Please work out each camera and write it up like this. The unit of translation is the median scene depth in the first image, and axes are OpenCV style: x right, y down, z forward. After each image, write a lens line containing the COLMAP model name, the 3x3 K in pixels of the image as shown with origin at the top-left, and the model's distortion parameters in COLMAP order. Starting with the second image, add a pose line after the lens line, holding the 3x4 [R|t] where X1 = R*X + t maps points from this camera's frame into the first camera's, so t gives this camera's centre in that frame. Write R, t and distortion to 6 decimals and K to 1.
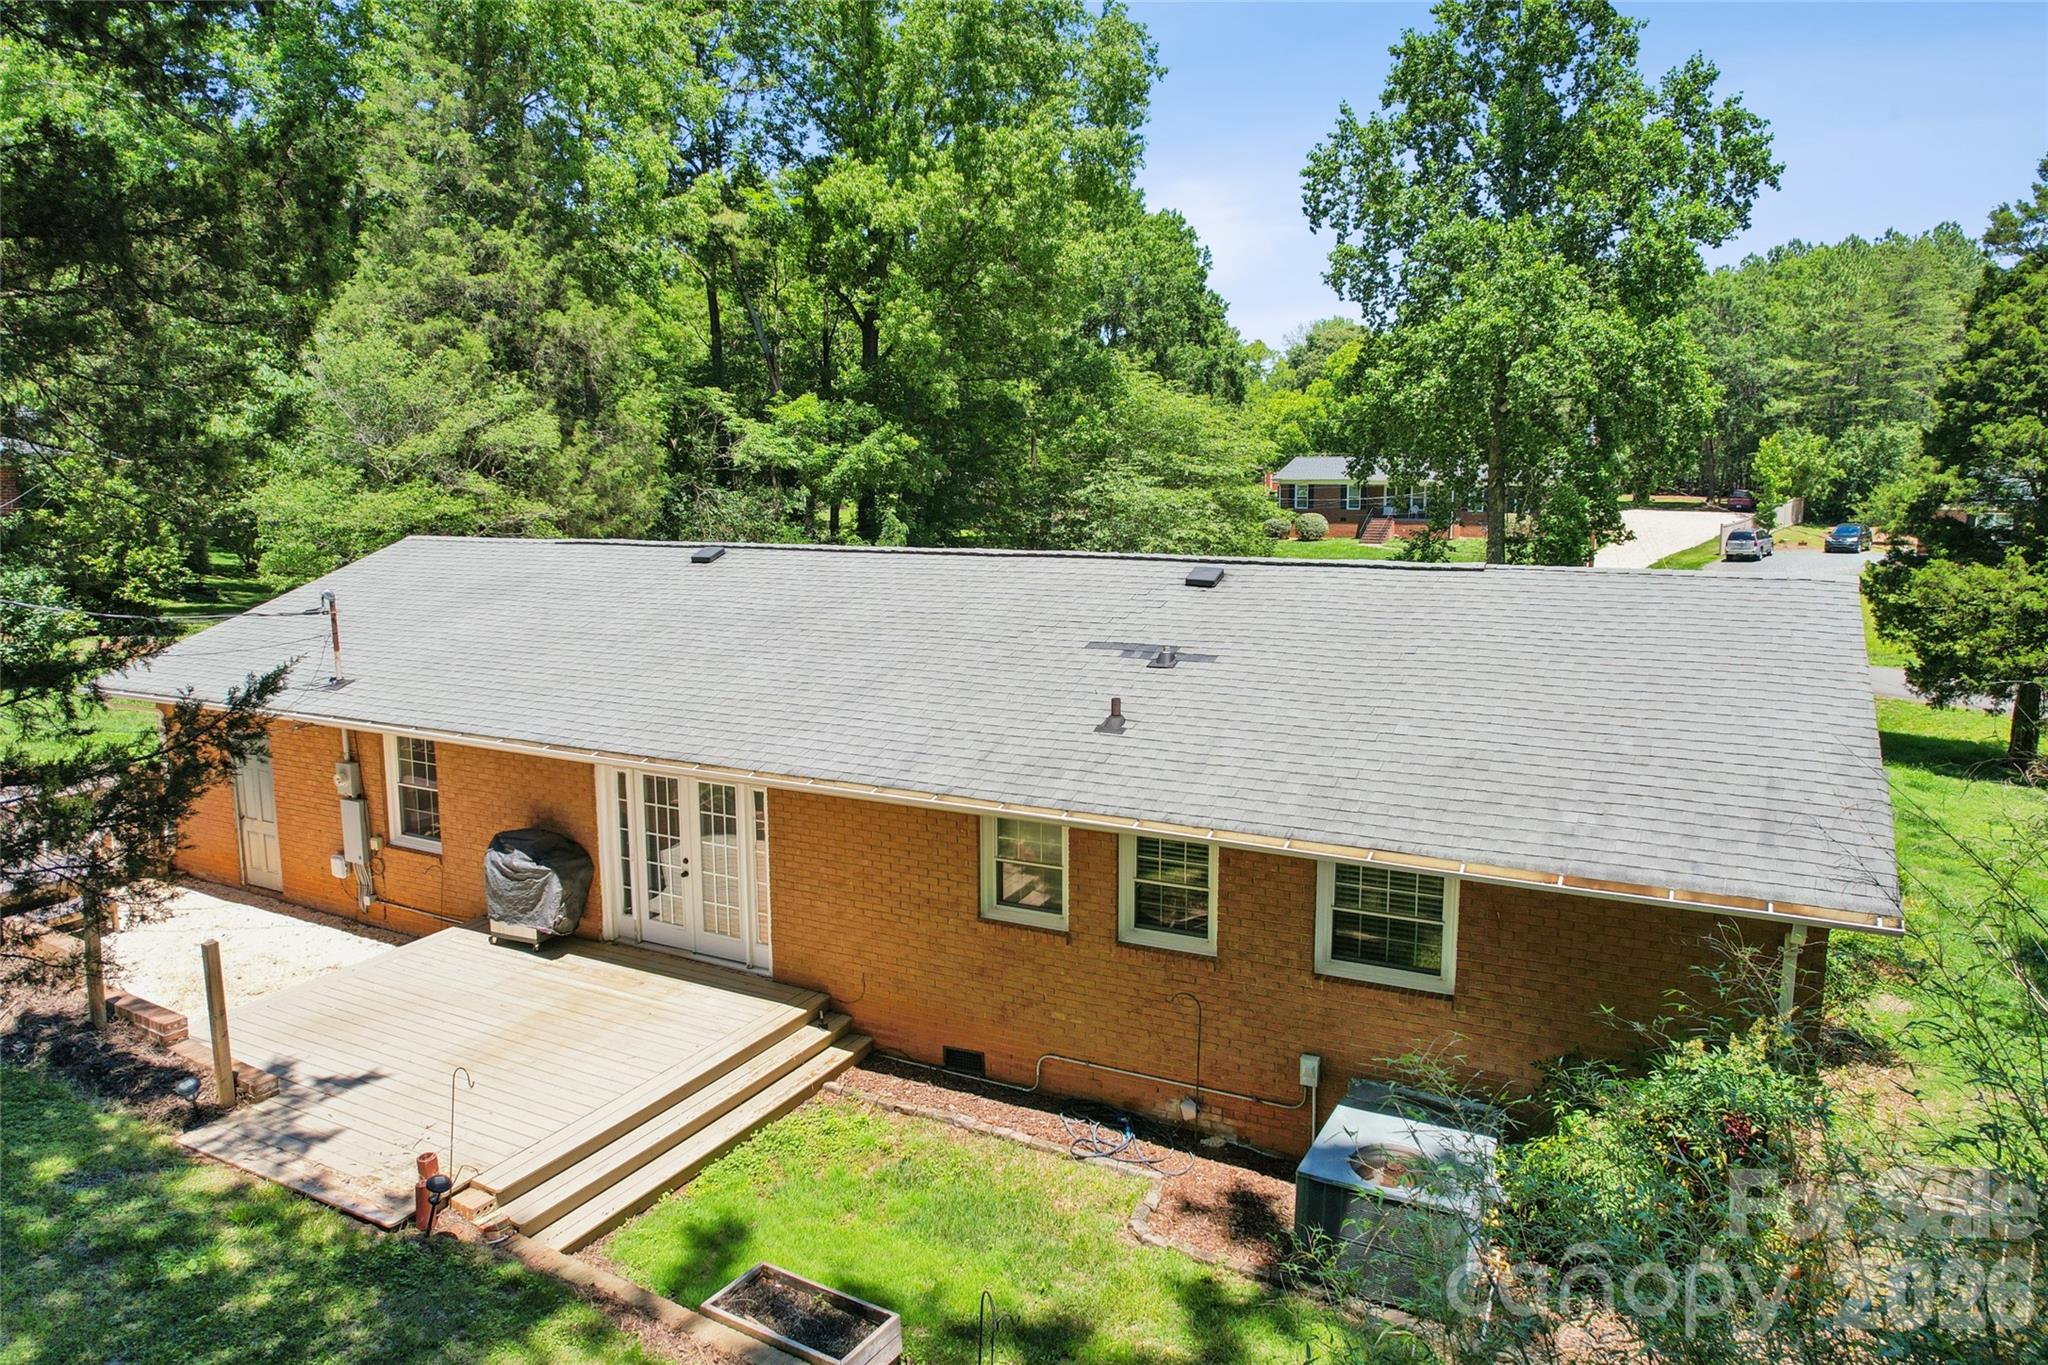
lens RADIAL K [[1304.6, 0, 1038.4], [0, 1304.6, 675.5], [0, 0, 1]] dist [-0.065332, 0.052101]
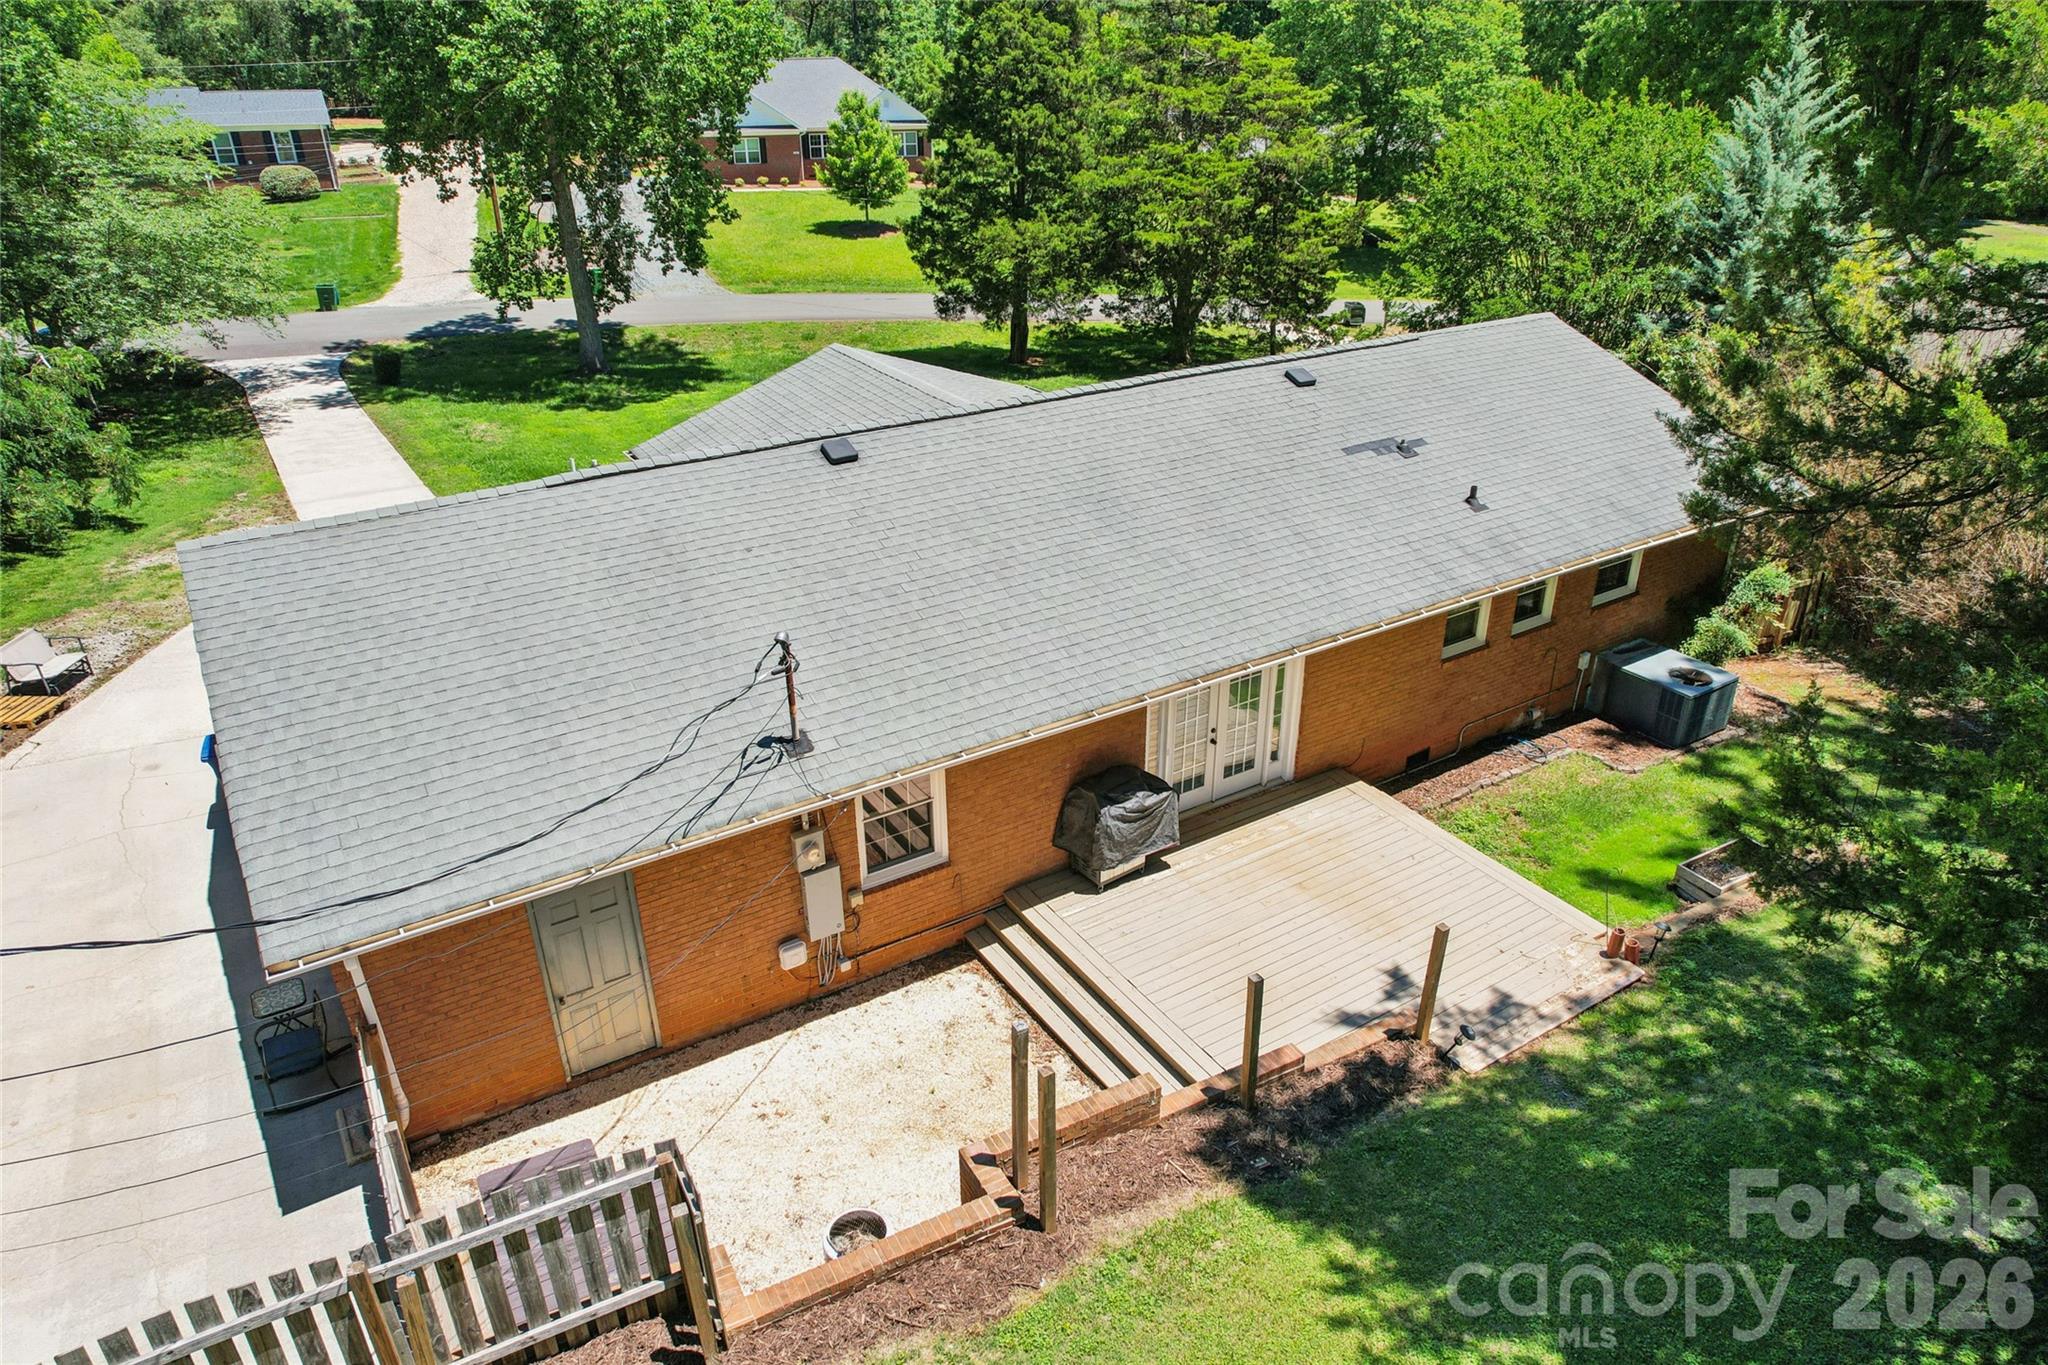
lens RADIAL K [[1304.6, 0, 1038.4], [0, 1304.6, 675.5], [0, 0, 1]] dist [-0.065332, 0.052101]
pose [[0.508684, -0.383418, 0.770864, -1.297434], [0.141520, 0.920419, 0.364418, -0.359398], [-0.849242, -0.076281, 0.522464, 0.589756]]
